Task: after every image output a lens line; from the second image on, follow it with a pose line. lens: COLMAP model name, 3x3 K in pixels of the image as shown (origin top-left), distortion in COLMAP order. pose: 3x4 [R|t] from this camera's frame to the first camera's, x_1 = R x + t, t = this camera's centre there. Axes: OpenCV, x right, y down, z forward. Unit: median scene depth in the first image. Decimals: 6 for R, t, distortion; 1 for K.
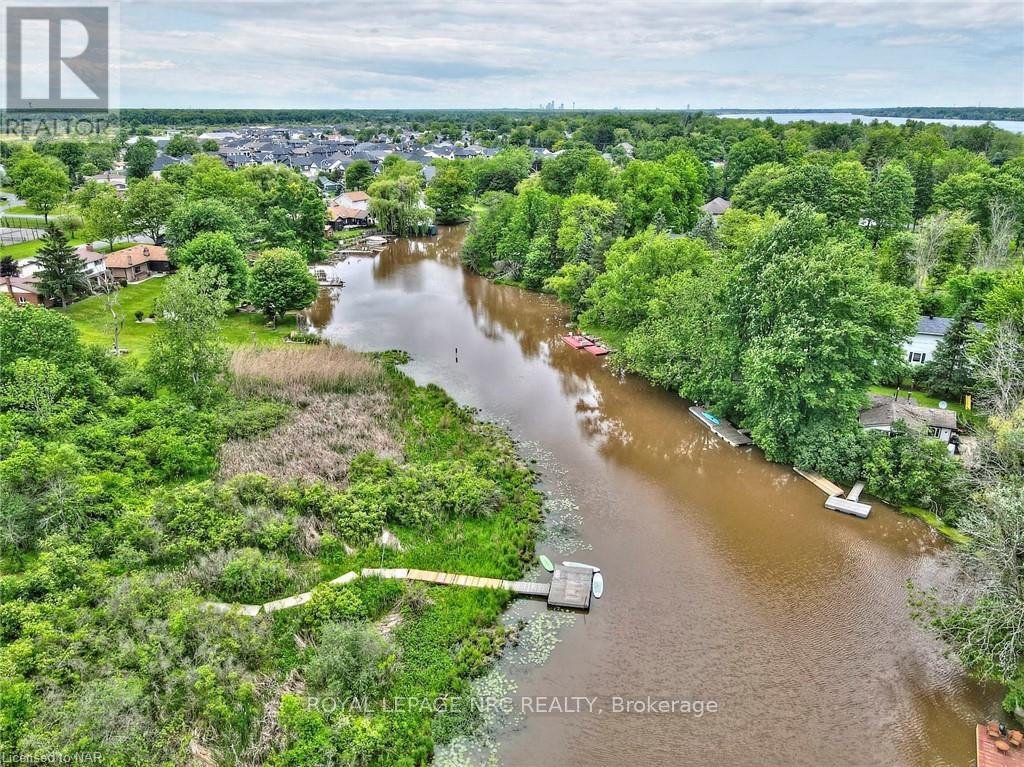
lens RADIAL K [[750.3, 0, 512.0], [0, 750.3, 383.5], [0, 0, 1]] dist [0.007973, 0.008566]
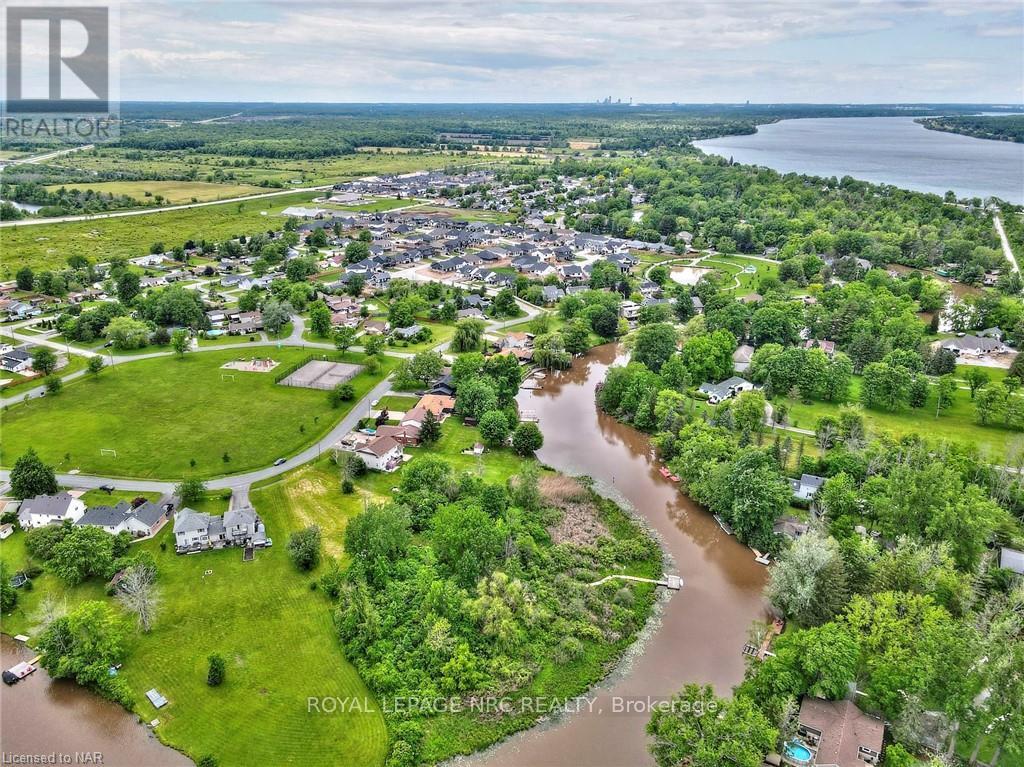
lens RADIAL K [[750.3, 0, 512.0], [0, 750.3, 383.5], [0, 0, 1]] dist [0.007973, 0.008566]
pose [[0.997622, 0.026858, -0.063478, -0.339900], [-0.026060, 0.999571, 0.013367, -0.489530], [0.063810, -0.011681, 0.997894, -1.807832]]
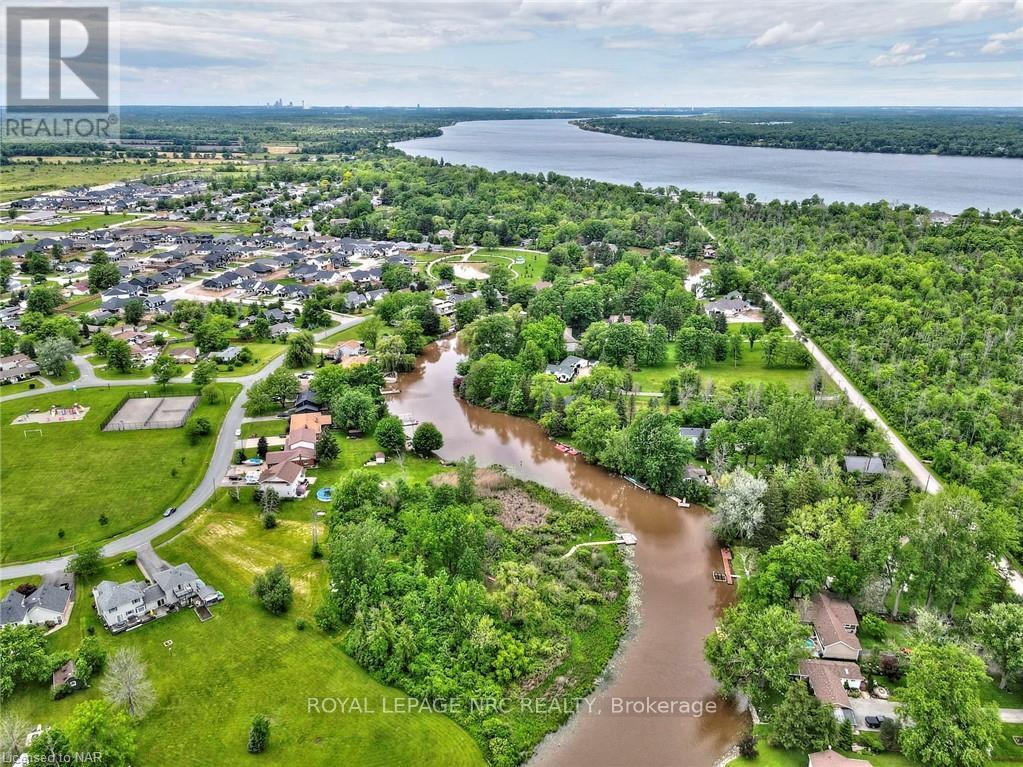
lens RADIAL K [[745.5, 0, 511.8], [0, 745.5, 395.8], [0, 0, 1]] dist [-0.005283, 0.042322]
pose [[0.943245, -0.120253, 0.309562, -1.133744], [0.112494, 0.992728, 0.042861, -0.497349], [-0.312465, -0.005605, 0.949913, -1.757020]]
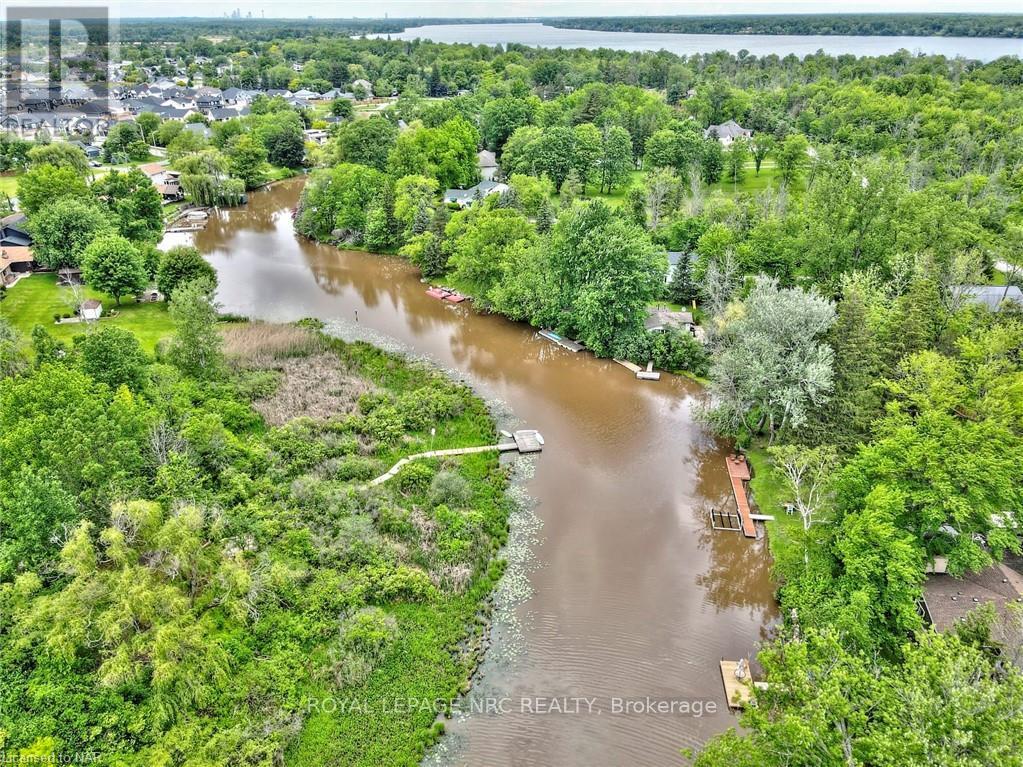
lens RADIAL K [[749.6, 0, 511.5], [0, 749.6, 383.5], [0, 0, 1]] dist [0.007973, 0.008566]
pose [[0.933351, -0.164086, 0.319269, -0.361355], [0.130199, 0.983591, 0.124885, -0.069392], [-0.334522, -0.074993, 0.939399, -0.477958]]
